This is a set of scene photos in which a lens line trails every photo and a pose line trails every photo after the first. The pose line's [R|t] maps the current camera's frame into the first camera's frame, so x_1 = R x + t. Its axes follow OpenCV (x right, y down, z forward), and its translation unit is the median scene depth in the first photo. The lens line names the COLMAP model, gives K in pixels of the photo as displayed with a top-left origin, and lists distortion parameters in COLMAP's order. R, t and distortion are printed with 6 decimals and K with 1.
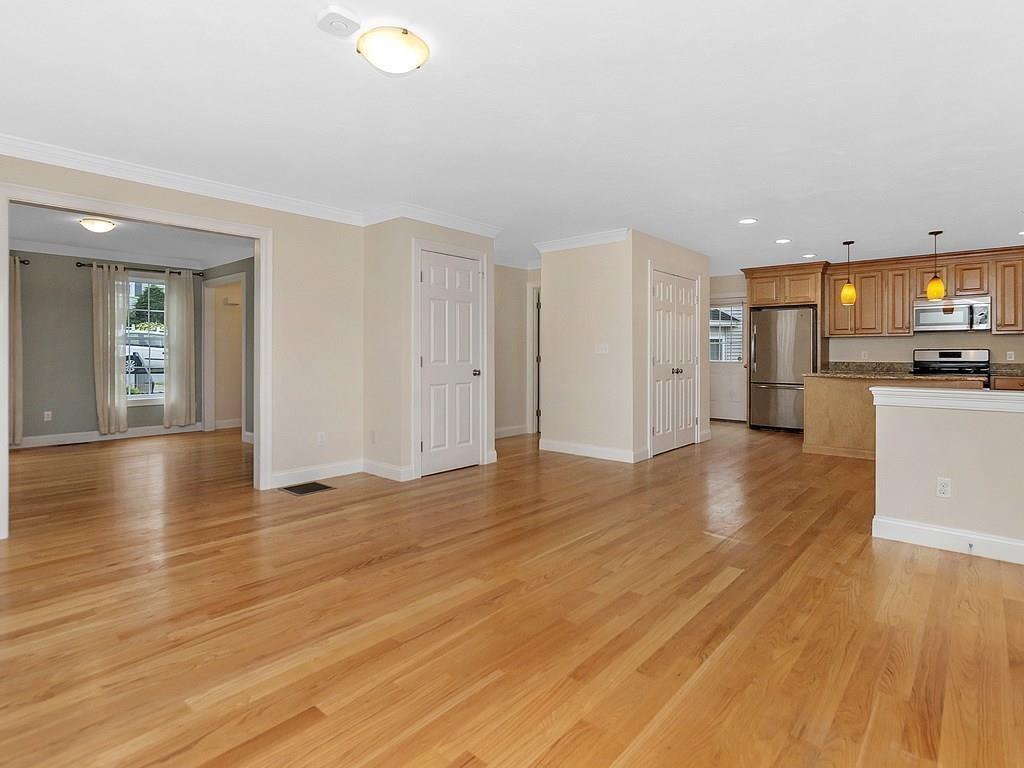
lens RADIAL K [[539.8, 0, 480.4], [0, 539.8, 357.1], [0, 0, 1]] dist [-0.015087, 0.009386]
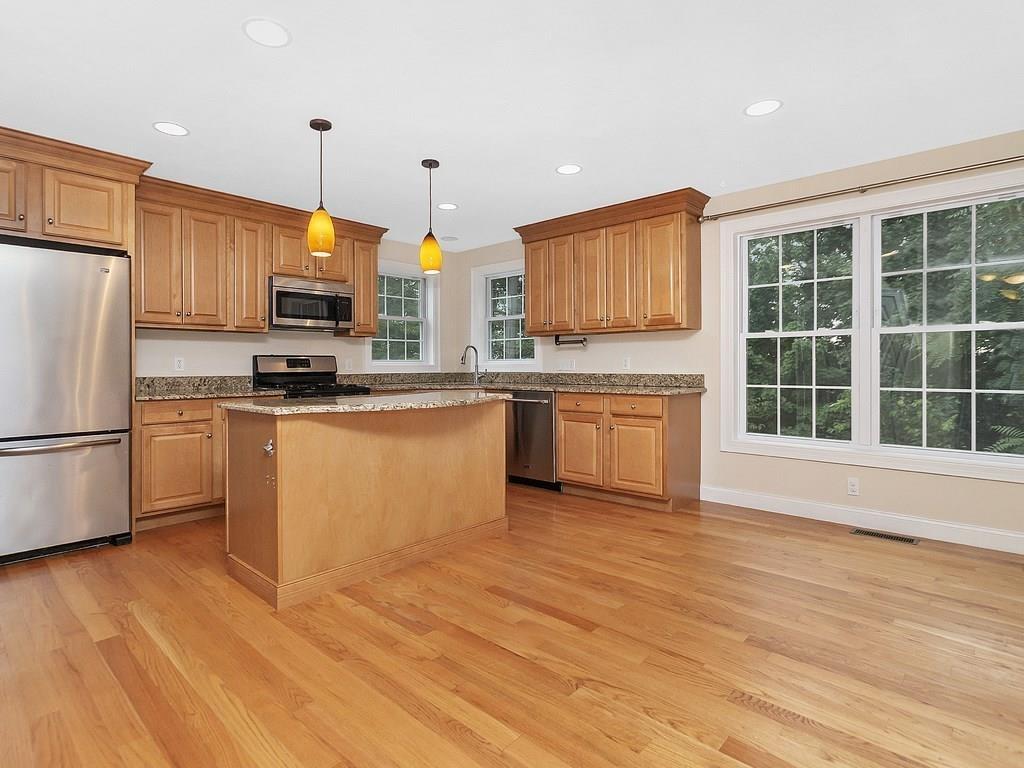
lens RADIAL K [[539.8, 0, 495.7], [0, 539.8, 370.5], [0, 0, 1]] dist [-0.015087, 0.009386]
pose [[-0.003588, -0.011404, 0.999929, 0.185527], [0.012341, 0.999858, 0.011447, -0.000164], [-0.999917, 0.012381, -0.003446, 0.740848]]
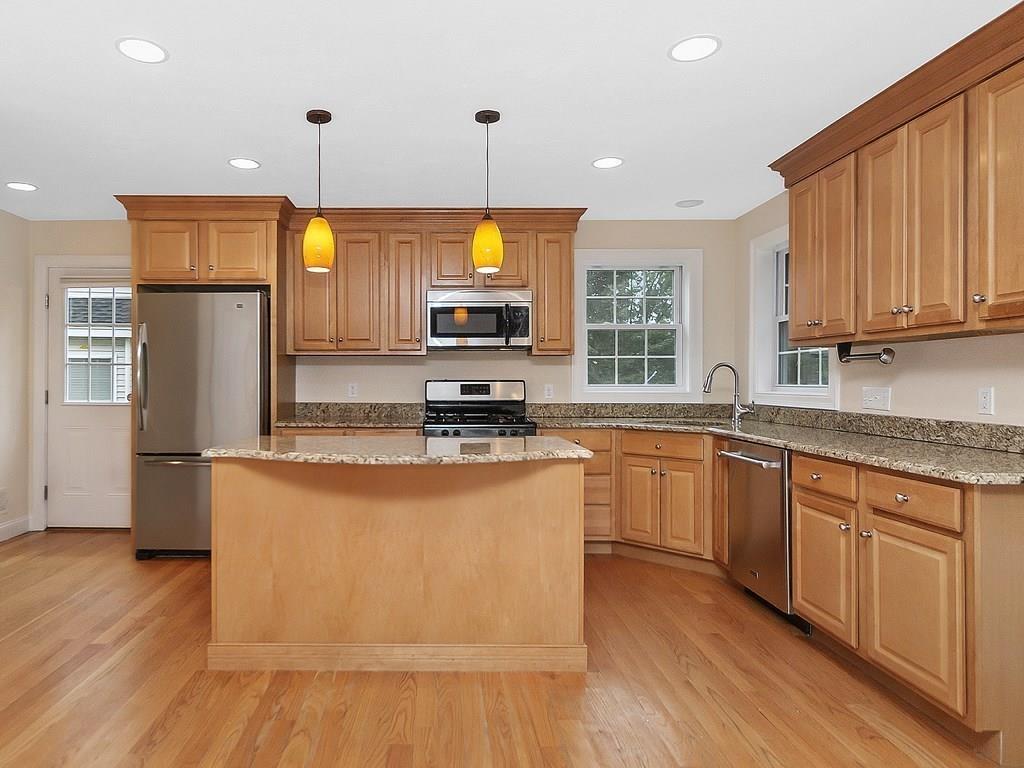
lens RADIAL K [[644.3, 0, 431.9], [0, 644.3, 378.9], [0, 0, 1]] dist [0.004506, 0.007380]
pose [[0.735724, -0.001066, 0.677281, 0.367649], [0.006250, 0.999967, -0.005215, -0.012343], [-0.677253, 0.008069, 0.735706, 0.514696]]
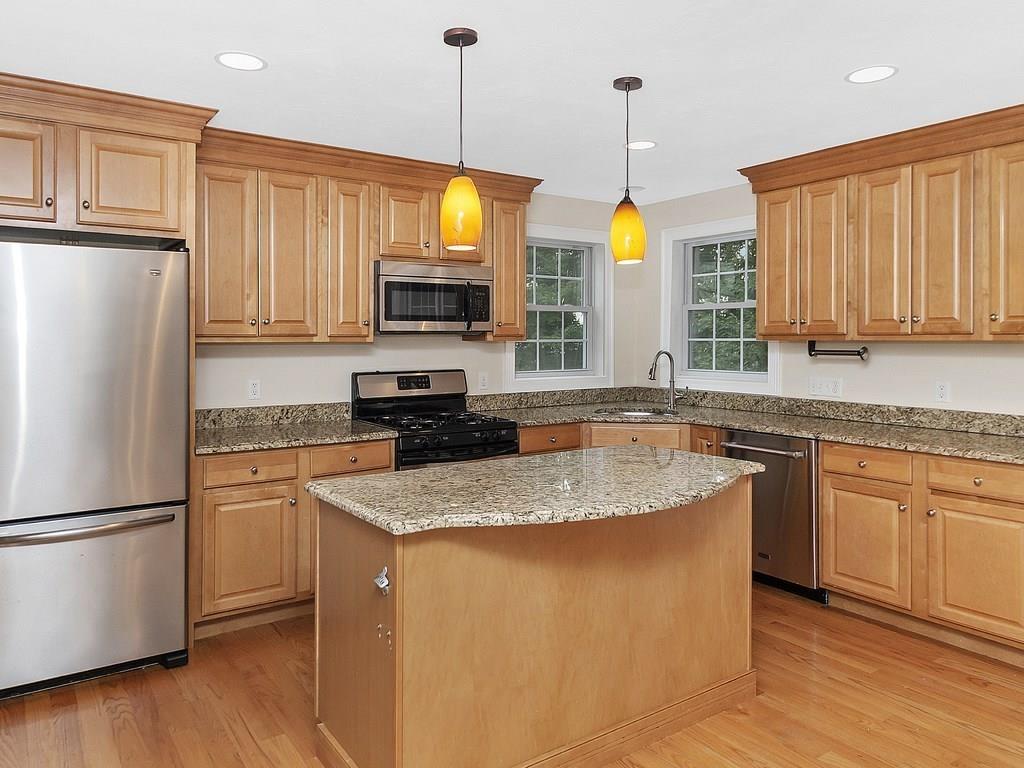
lens RADIAL K [[726.4, 0, 498.4], [0, 726.4, 342.3], [0, 0, 1]] dist [0.004365, 0.007109]
pose [[0.211175, -0.009598, 0.977401, 0.266465], [0.009521, 0.999925, 0.007762, -0.043382], [-0.977402, 0.007667, 0.211251, 0.781986]]
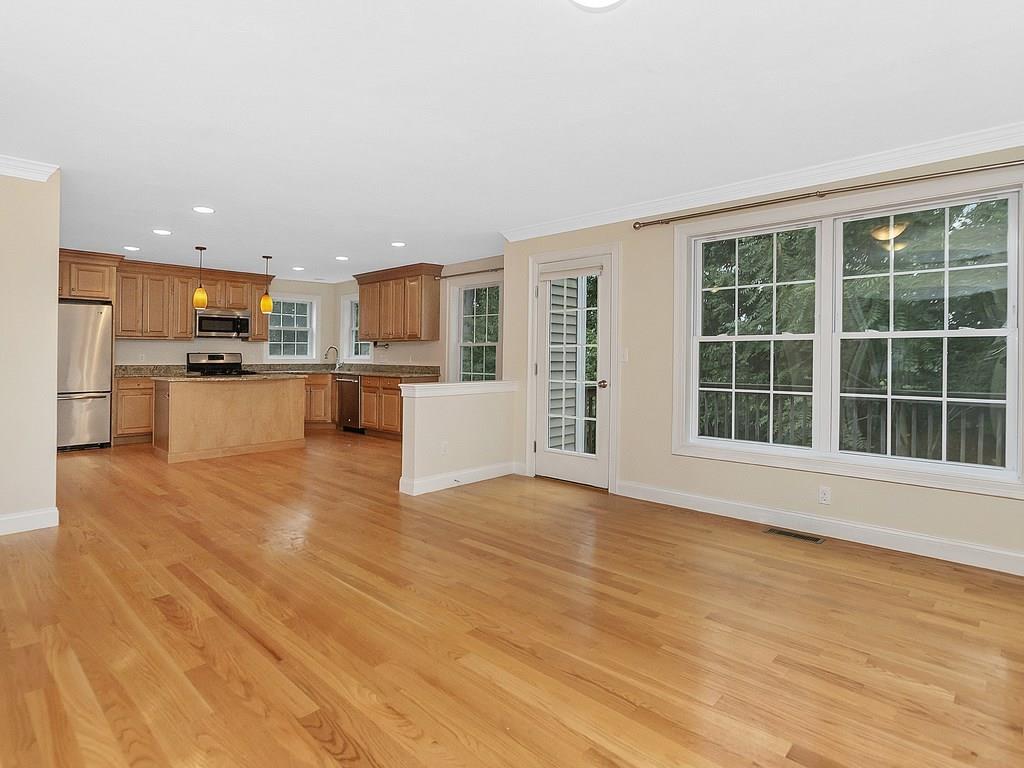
lens RADIAL K [[558.5, 0, 505.8], [0, 558.5, 352.8], [0, 0, 1]] dist [-0.012496, 0.011789]
pose [[0.007031, 0.005049, 0.999963, -0.311945], [0.003025, 0.999983, -0.005071, -0.006577], [-0.999971, 0.003060, 0.007015, 0.363287]]
